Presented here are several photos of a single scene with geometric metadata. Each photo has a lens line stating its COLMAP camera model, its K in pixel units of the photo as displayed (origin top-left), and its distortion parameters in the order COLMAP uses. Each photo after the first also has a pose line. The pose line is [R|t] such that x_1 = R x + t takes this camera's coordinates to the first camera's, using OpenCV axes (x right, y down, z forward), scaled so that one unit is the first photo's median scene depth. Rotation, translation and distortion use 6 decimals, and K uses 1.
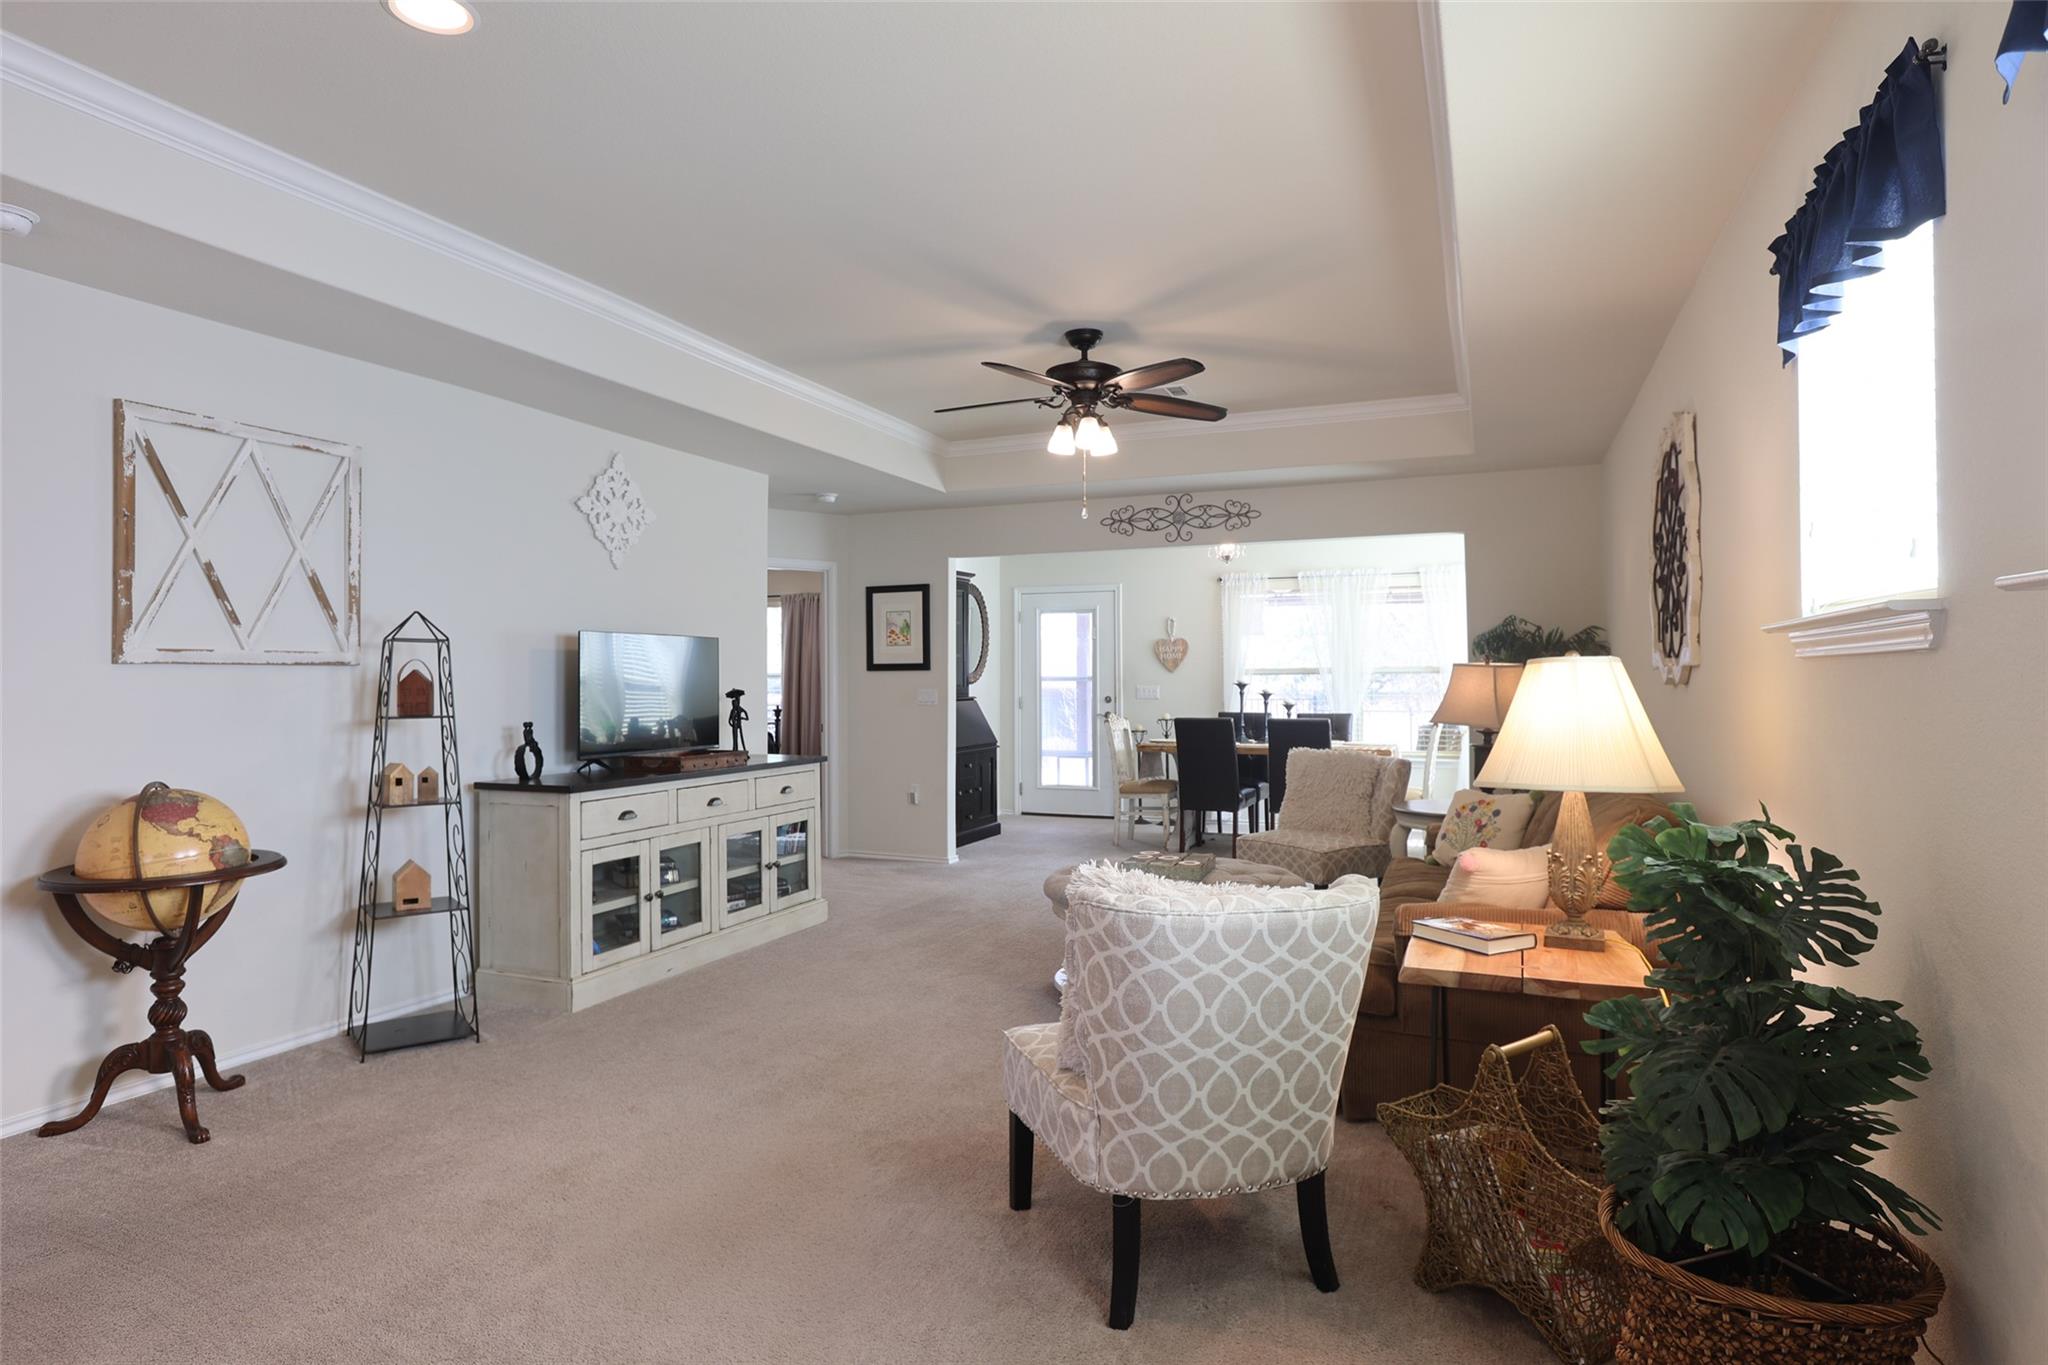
lens RADIAL K [[1138.6, 0, 1017.5], [0, 1138.6, 657.6], [0, 0, 1]] dist [-0.062077, 0.044405]
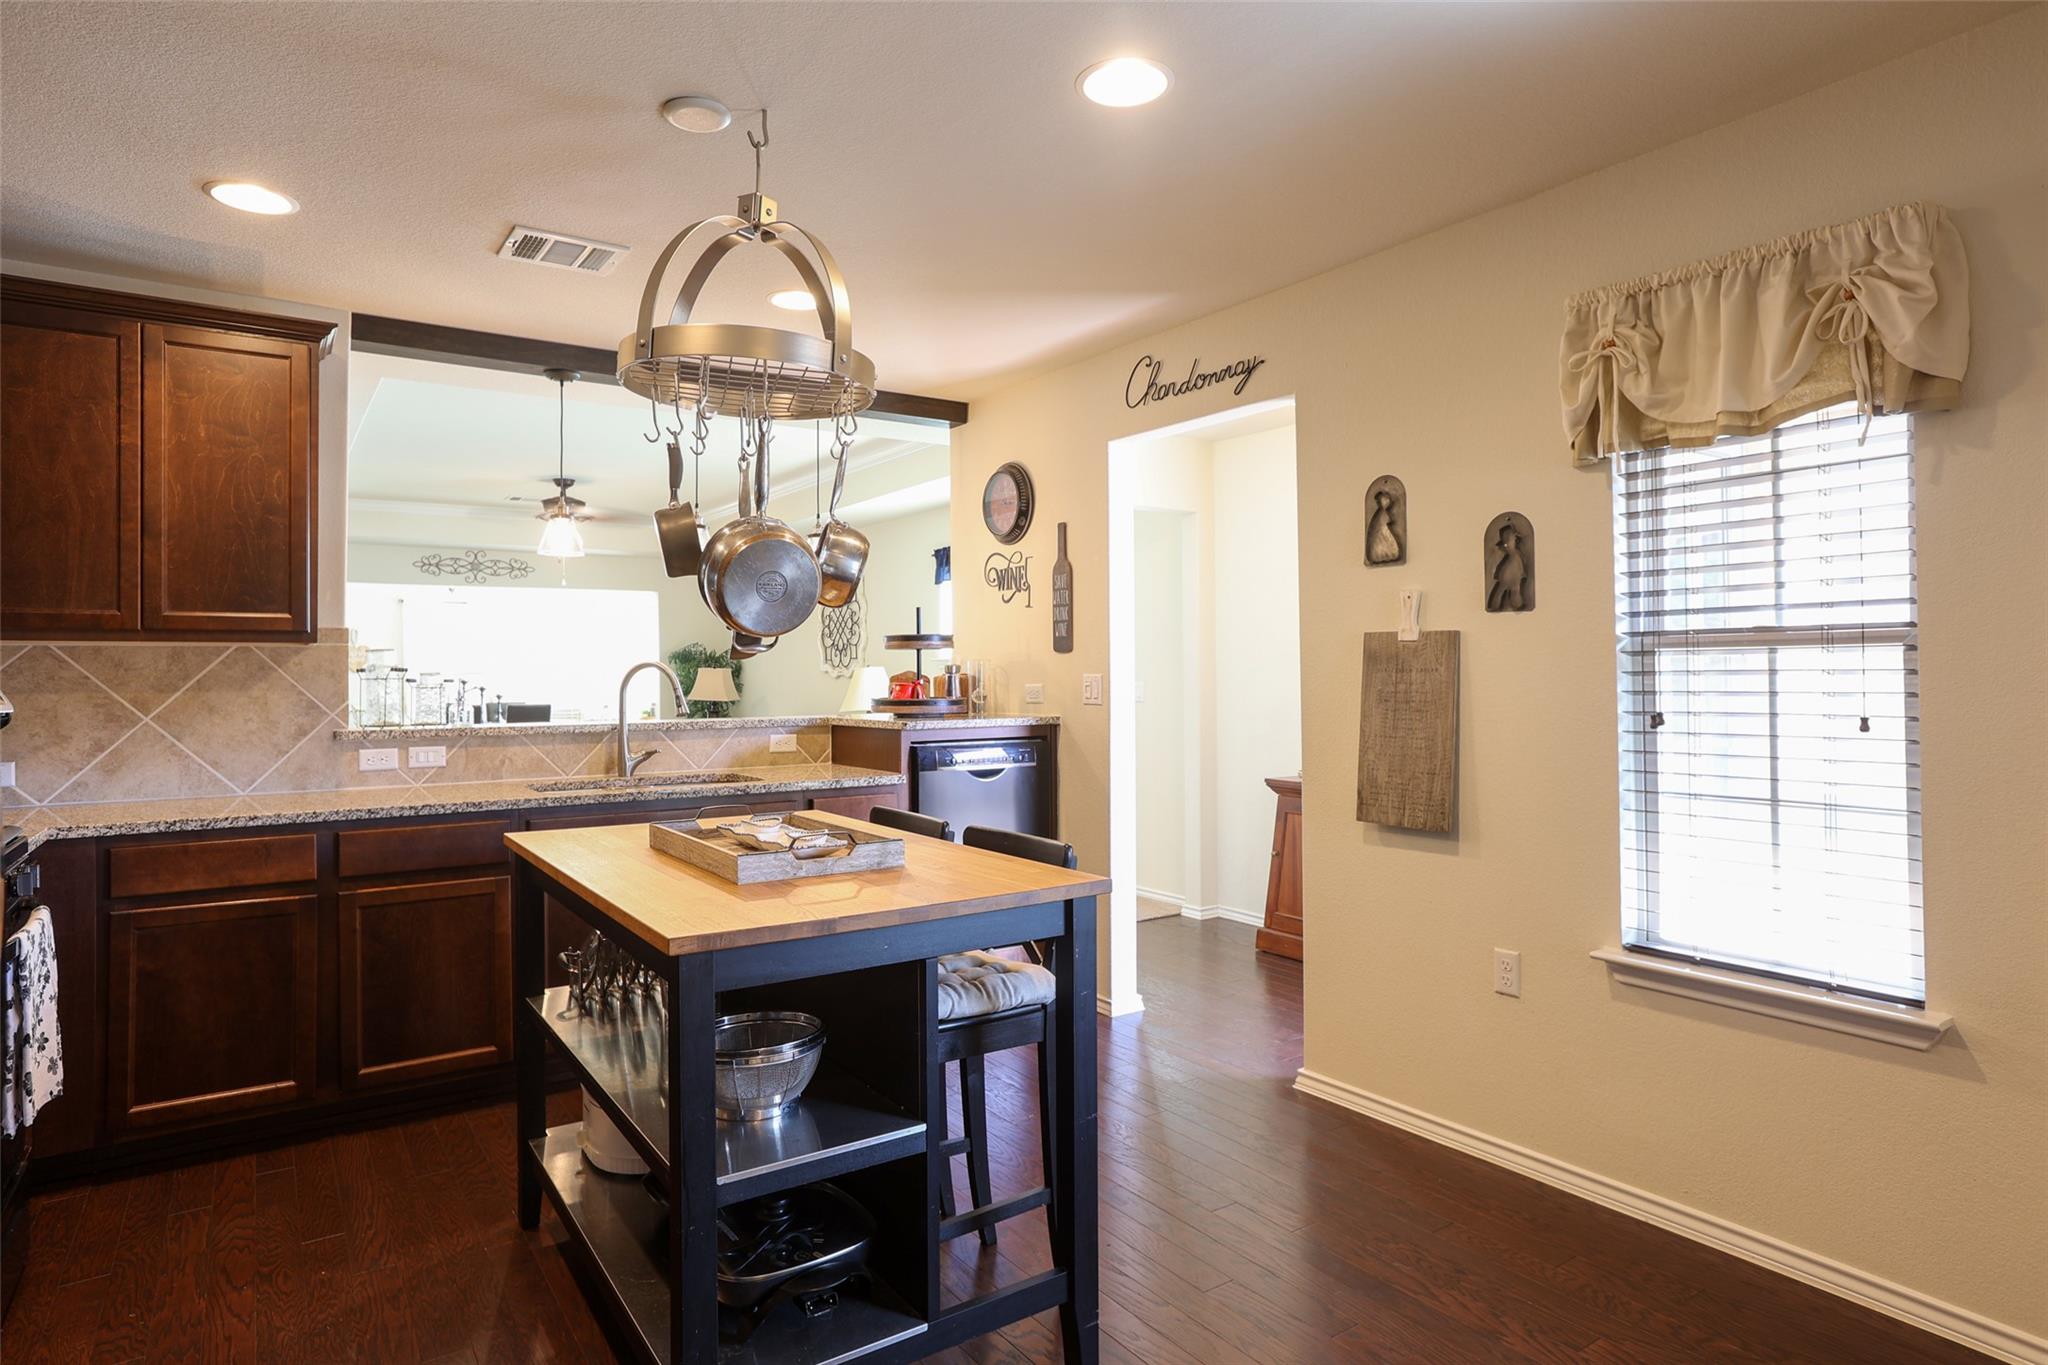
lens RADIAL K [[1138.6, 0, 1017.5], [0, 1138.6, 657.6], [0, 0, 1]] dist [-0.062077, 0.044405]
pose [[0.543634, 0.013541, 0.839213, -0.954222], [-0.011212, 0.999898, -0.008870, -0.002043], [-0.839248, -0.004587, 0.543730, -0.509777]]
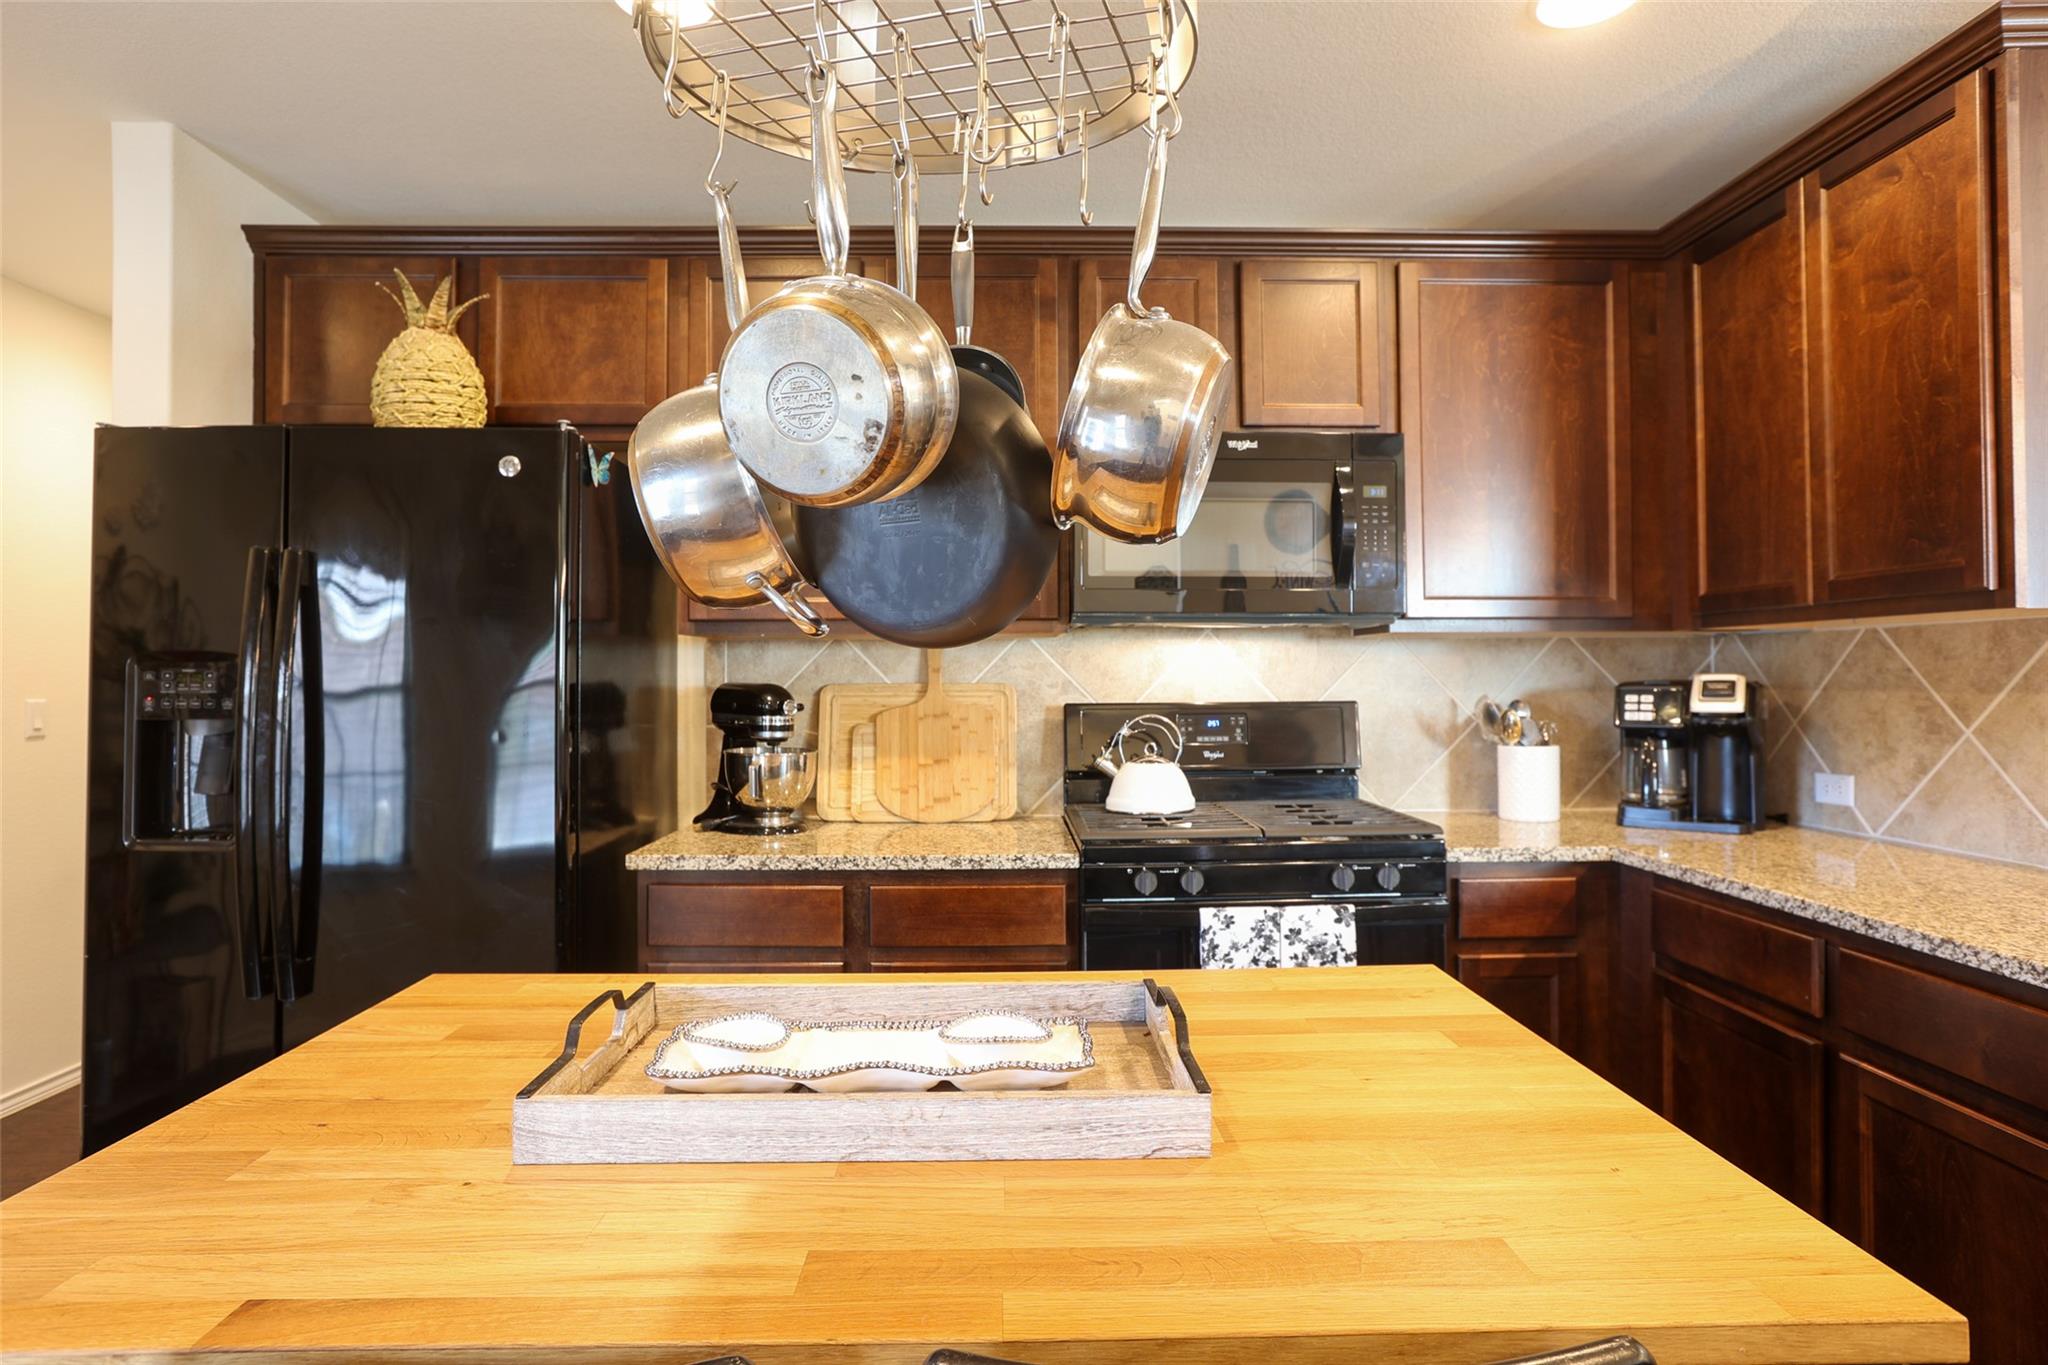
lens RADIAL K [[1138.6, 0, 1017.5], [0, 1138.6, 657.6], [0, 0, 1]] dist [-0.062077, 0.044405]
pose [[0.404695, -0.012508, -0.914366, -0.449057], [0.020544, 0.999778, -0.004583, -0.000853], [0.914221, -0.016930, 0.404862, -0.247189]]
